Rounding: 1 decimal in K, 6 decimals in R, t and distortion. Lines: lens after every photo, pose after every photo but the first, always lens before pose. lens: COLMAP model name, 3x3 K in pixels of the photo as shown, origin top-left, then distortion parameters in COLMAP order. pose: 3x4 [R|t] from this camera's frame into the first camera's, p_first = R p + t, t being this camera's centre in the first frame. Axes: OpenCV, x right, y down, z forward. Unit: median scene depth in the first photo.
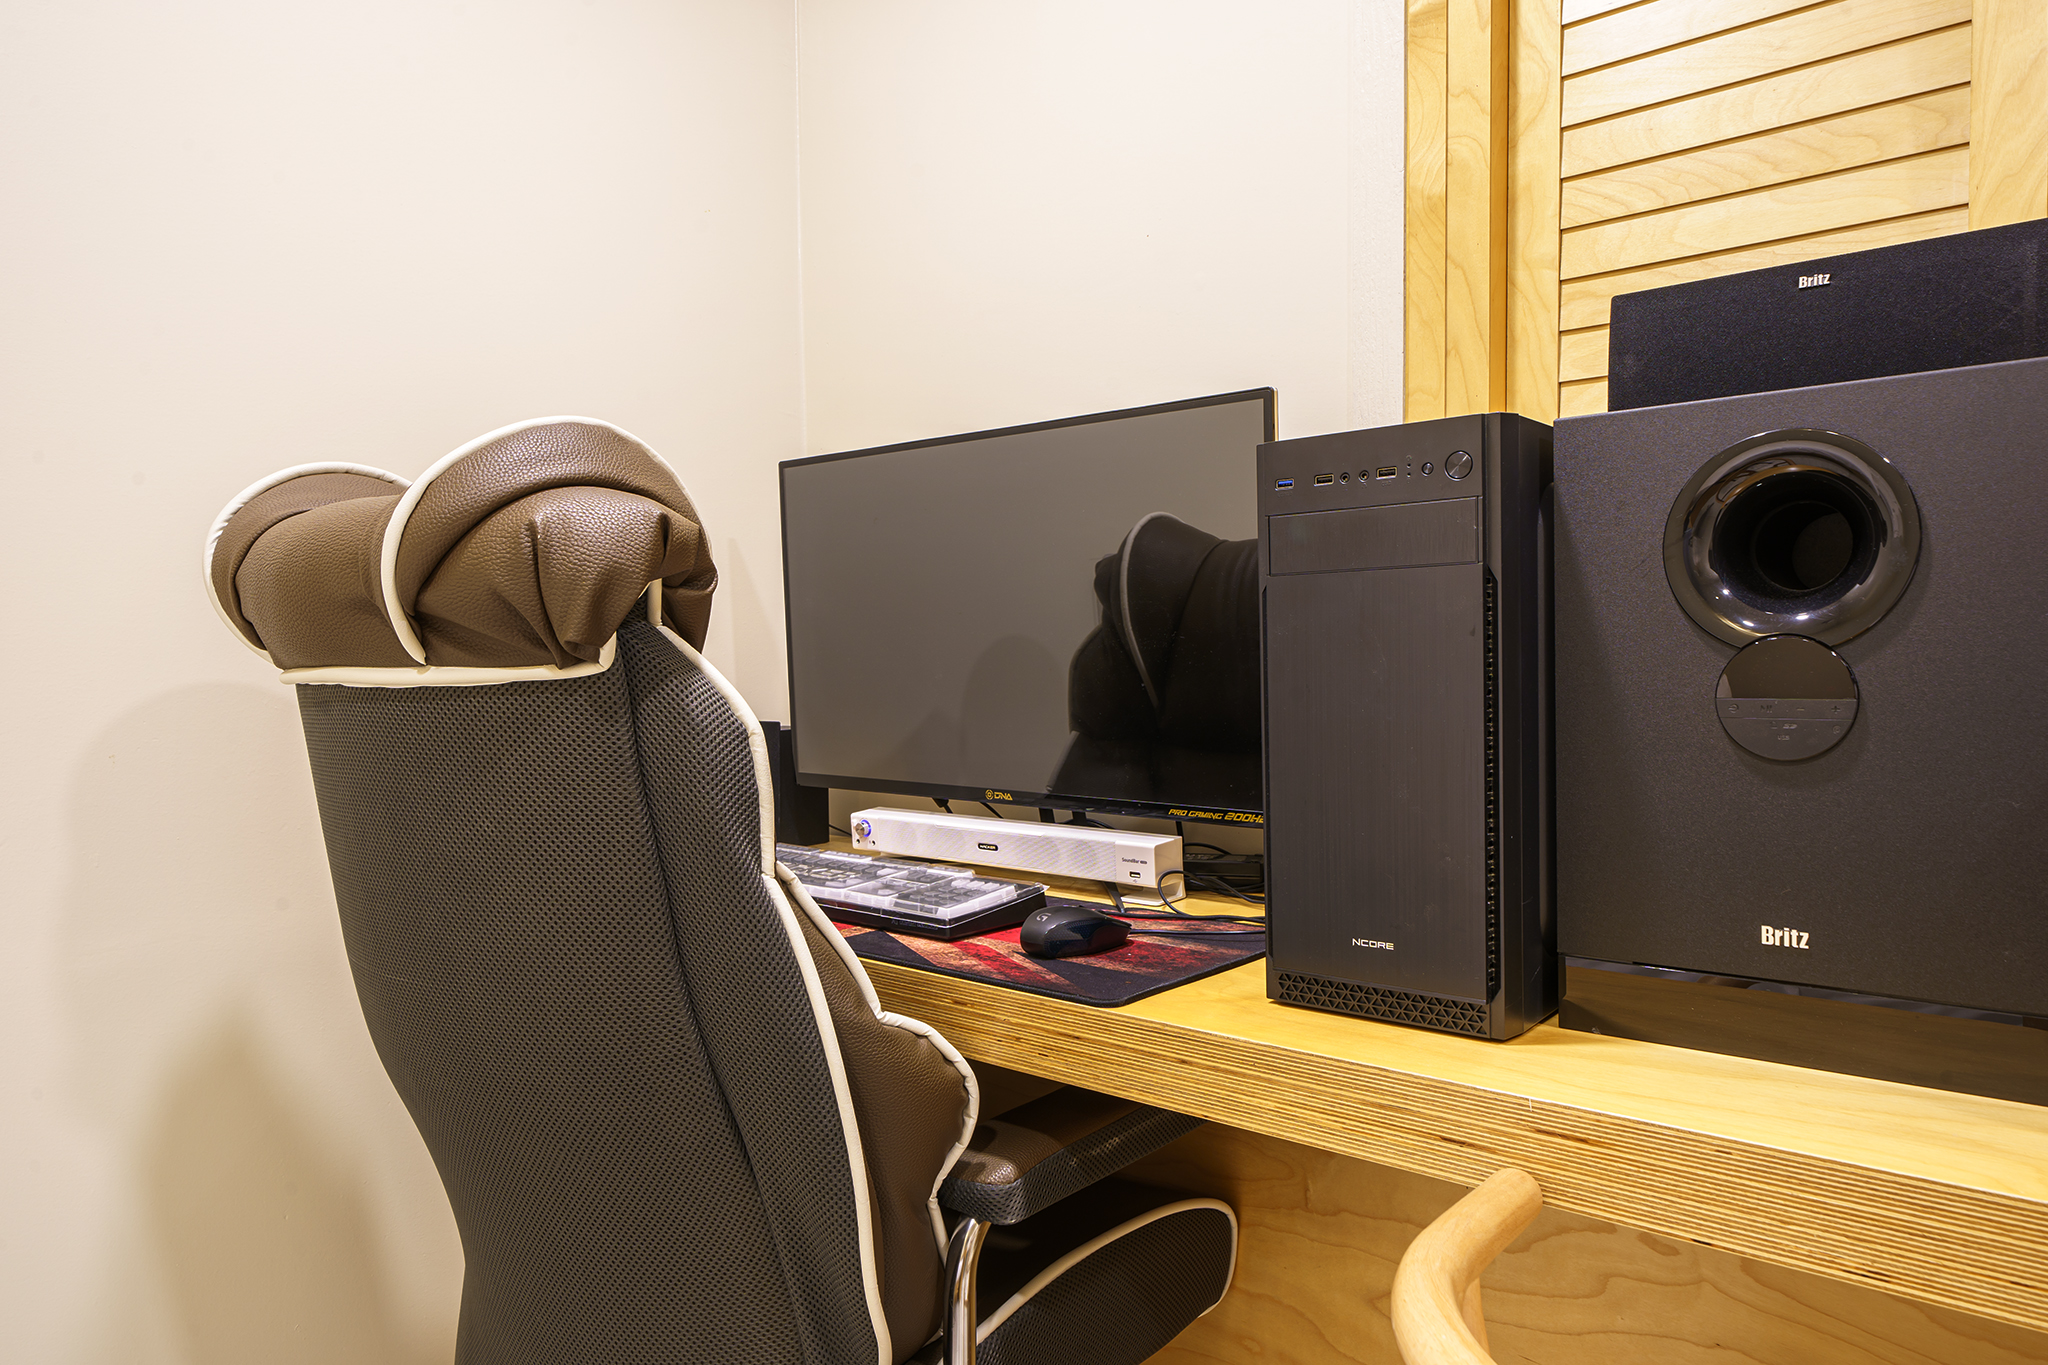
lens RADIAL K [[1302.7, 0, 1024.0], [0, 1302.7, 682.5], [0, 0, 1]] dist [0.000719, -0.000011]
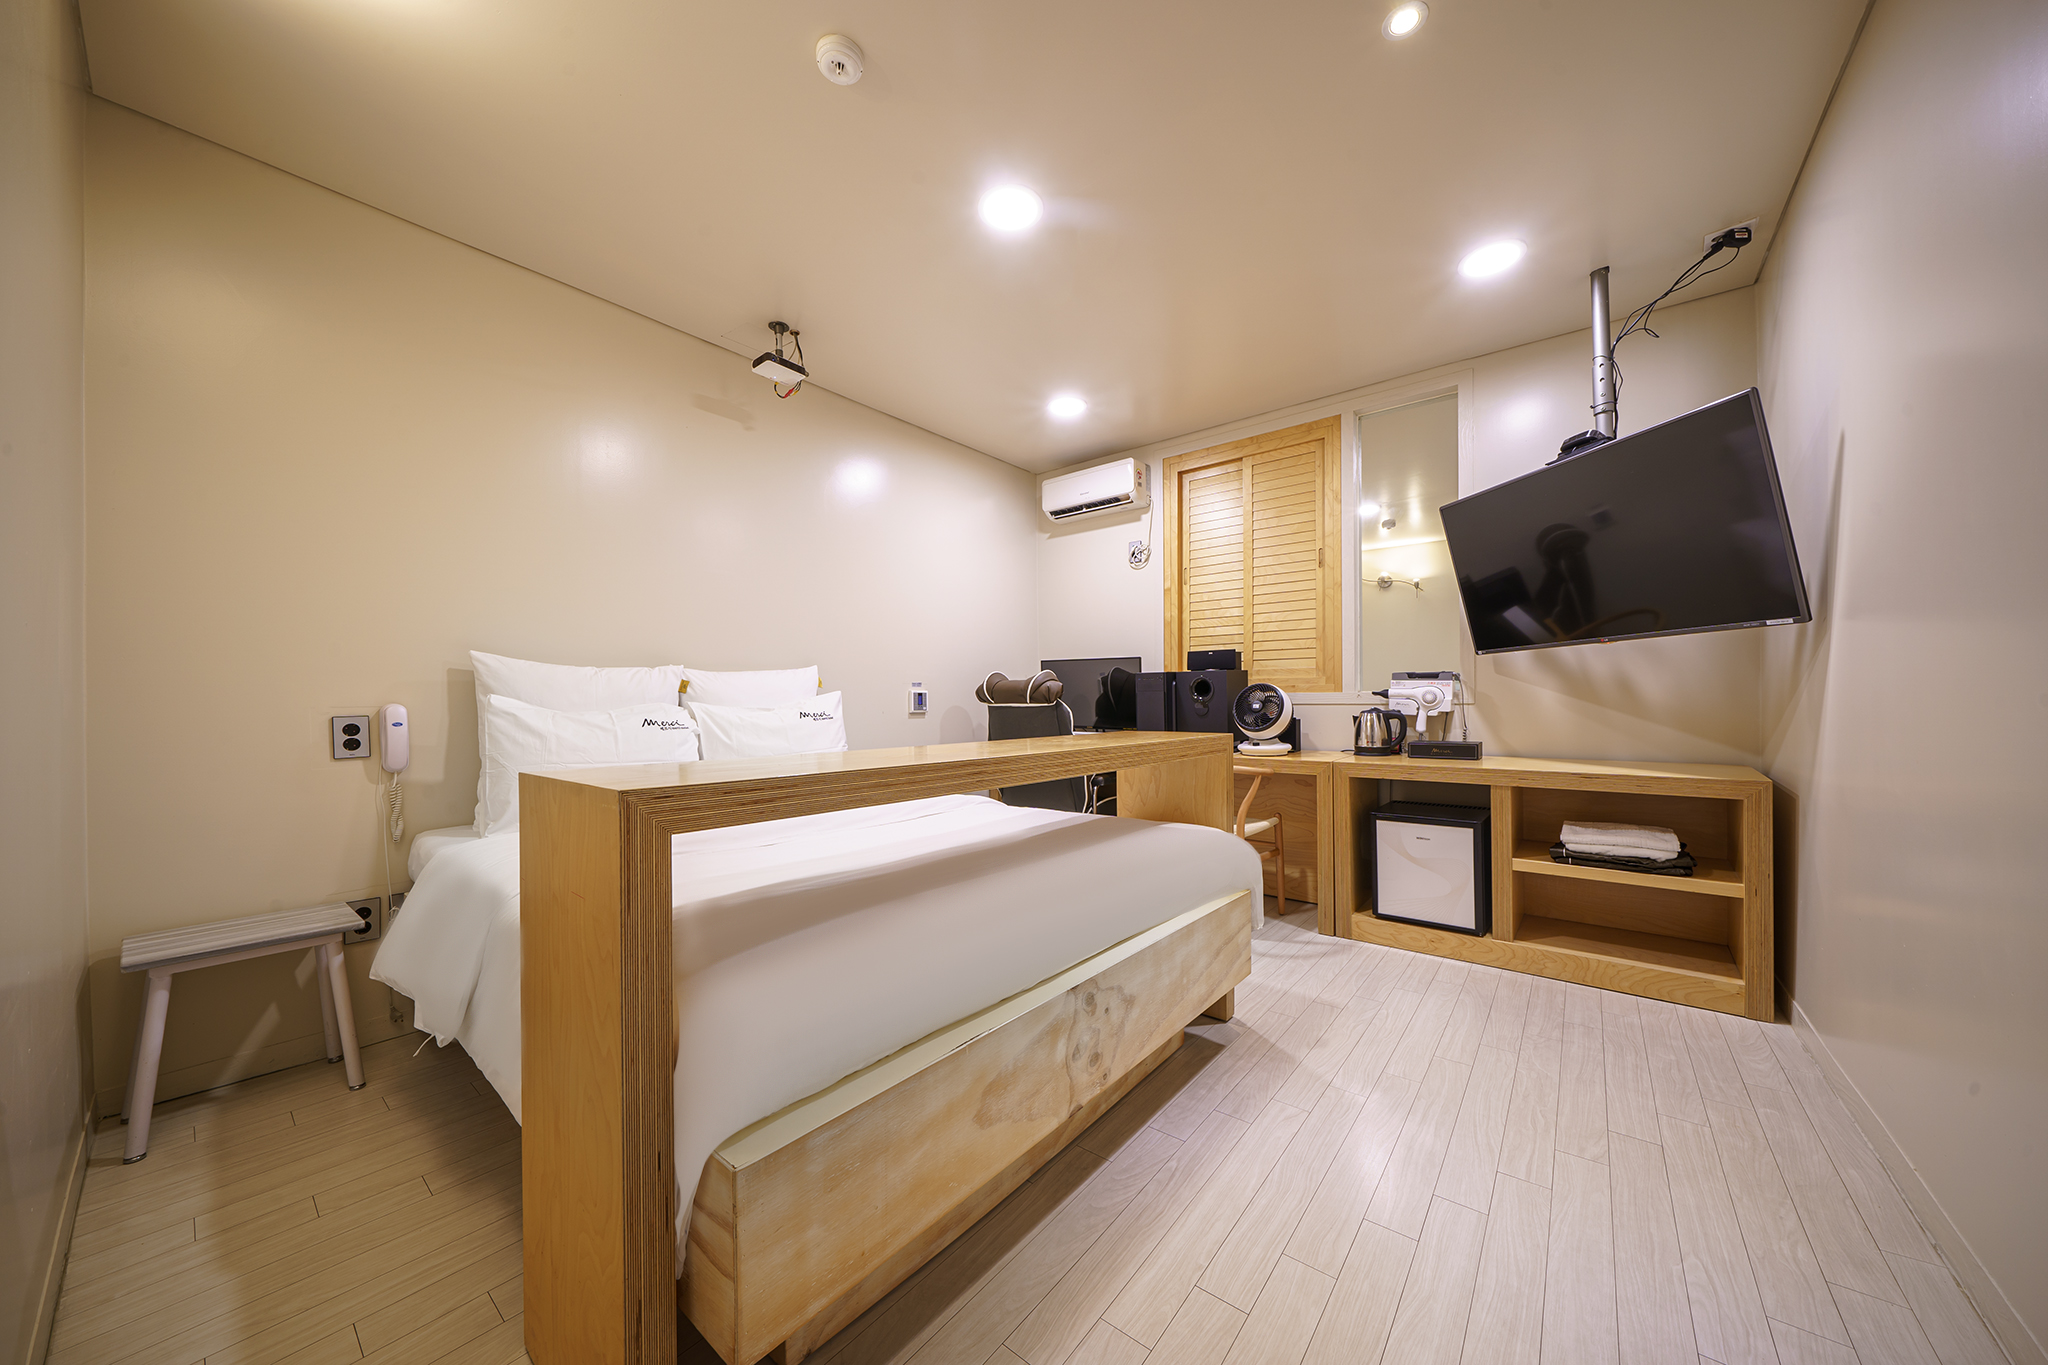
lens RADIAL K [[695.0, 0, 1025.4], [0, 695.0, 699.0], [0, 0, 1]] dist [-0.000847, -0.000026]
pose [[0.999928, -0.001555, 0.011891, -0.364118], [0.001662, 0.999958, -0.008971, -0.002762], [-0.011877, 0.008990, 0.999889, -2.101821]]
